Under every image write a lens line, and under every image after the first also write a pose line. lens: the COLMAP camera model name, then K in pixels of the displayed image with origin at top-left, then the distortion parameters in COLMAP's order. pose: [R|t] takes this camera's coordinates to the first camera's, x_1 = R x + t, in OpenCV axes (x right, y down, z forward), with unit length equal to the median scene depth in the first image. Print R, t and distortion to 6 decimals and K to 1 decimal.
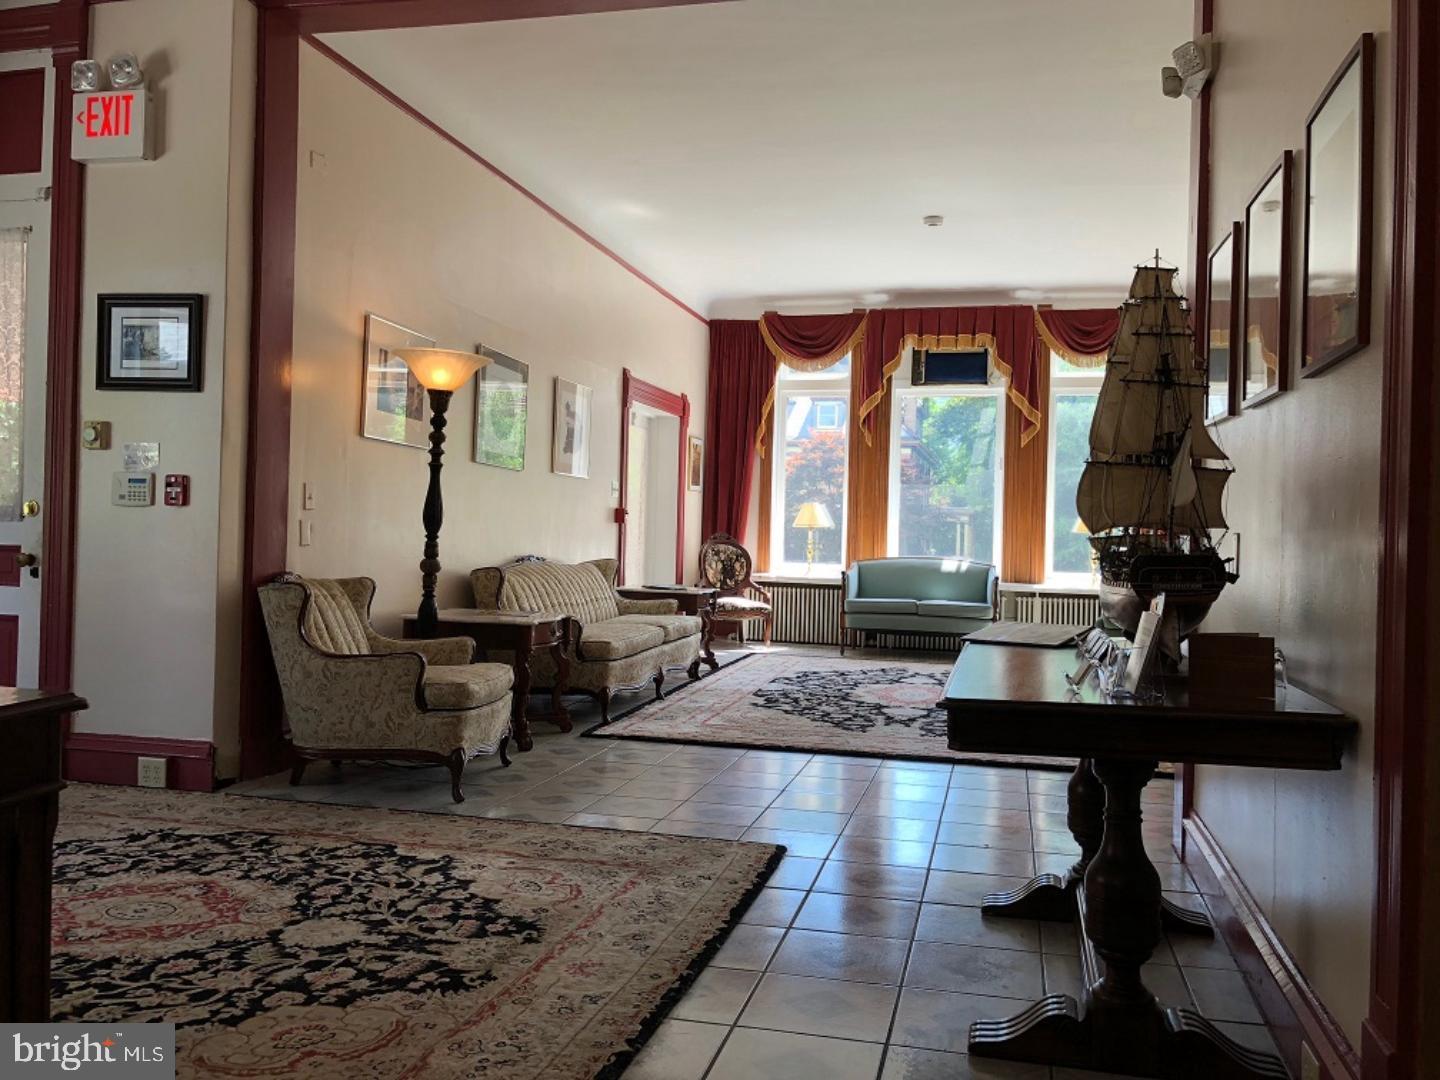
lens RADIAL K [[1155.6, 0, 720.0], [0, 1155.6, 540.0], [0, 0, 1]] dist [0.027841, -0.000575]
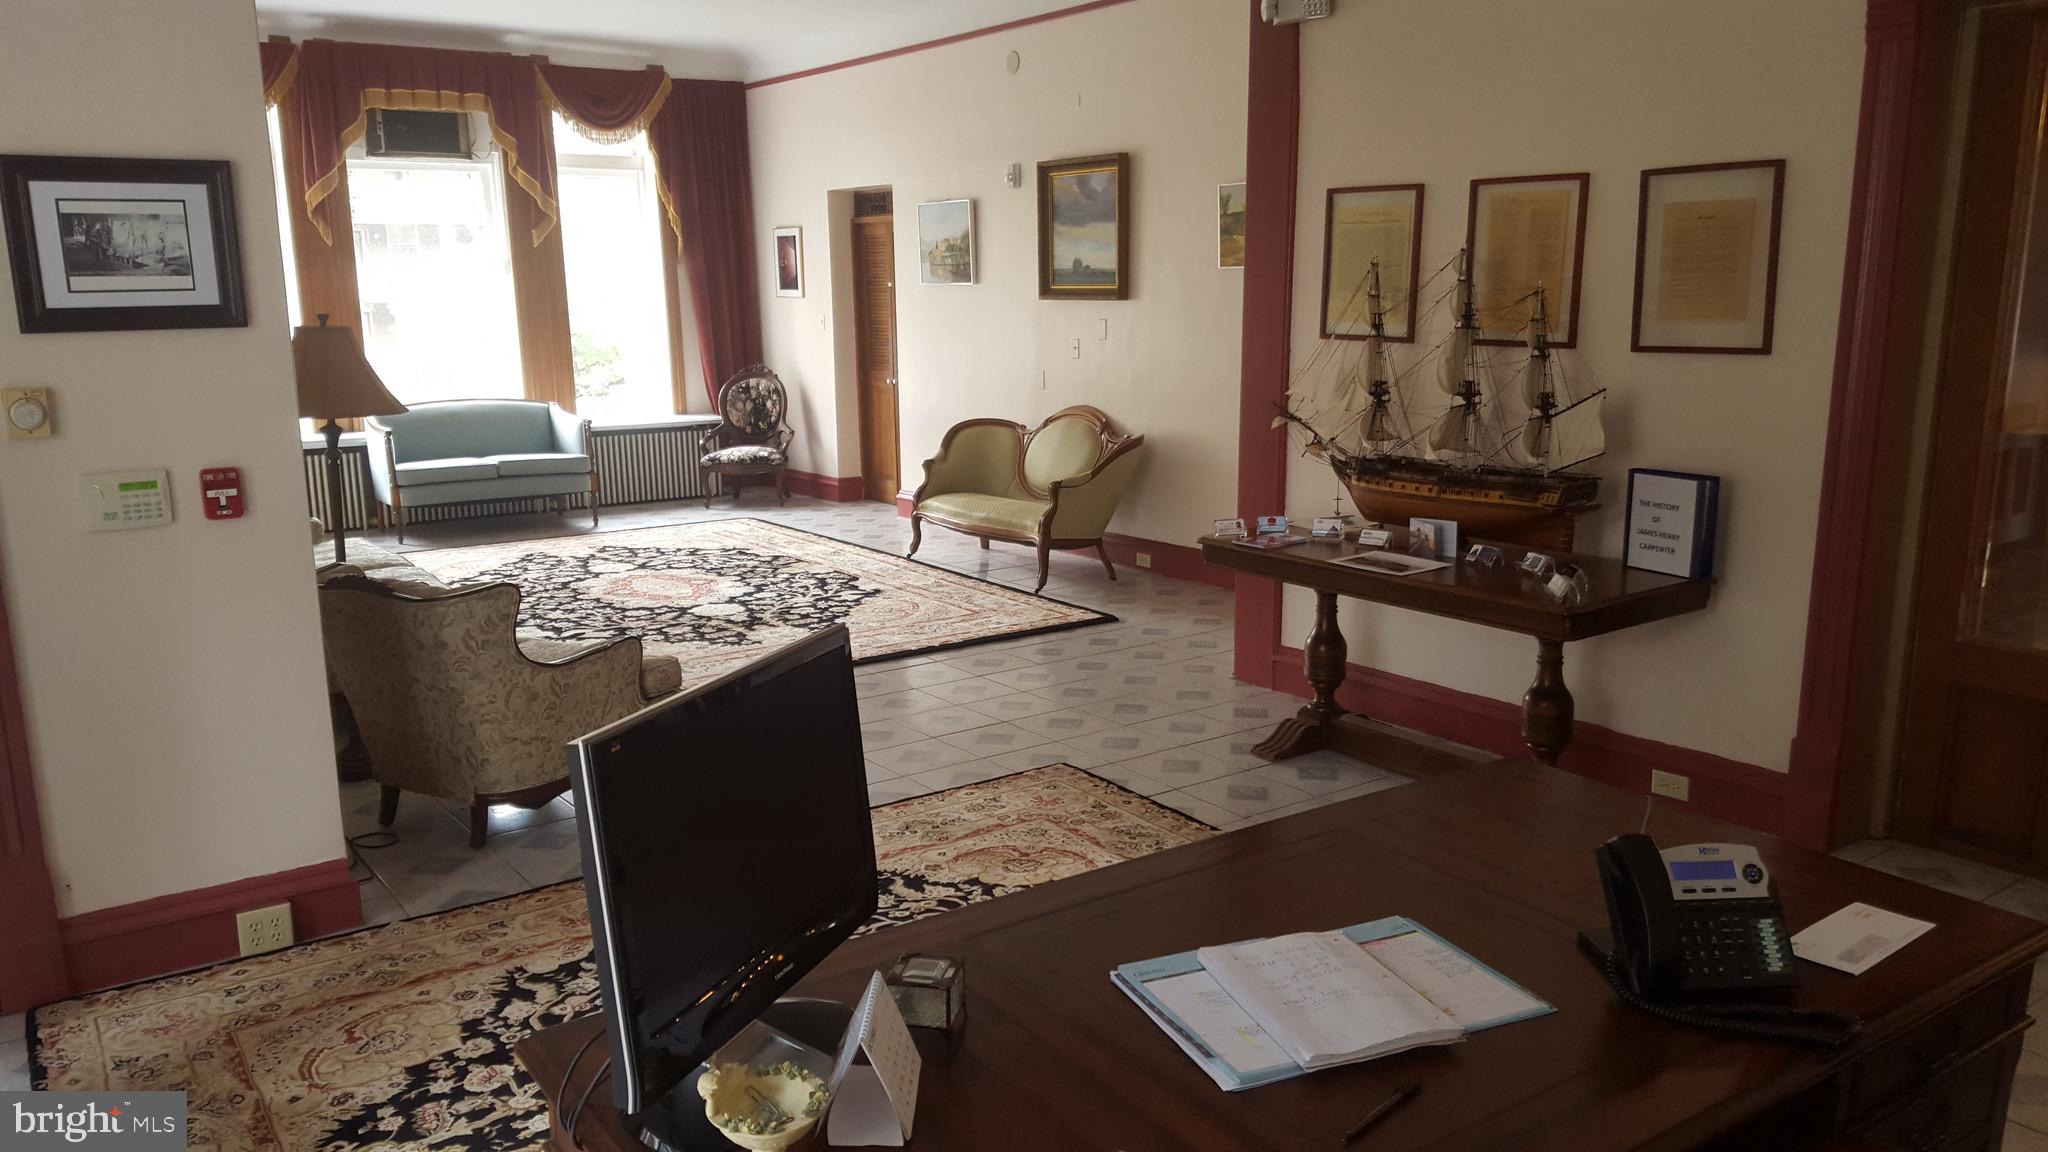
lens RADIAL K [[1494.8, 0, 1020.1], [0, 1494.8, 626.2], [0, 0, 1]] dist [0.074820, -0.158608]
pose [[0.645629, -0.203561, 0.736020, -1.048486], [0.034358, 0.970585, 0.238296, -0.196951], [-0.762878, -0.128562, 0.633632, 0.221996]]
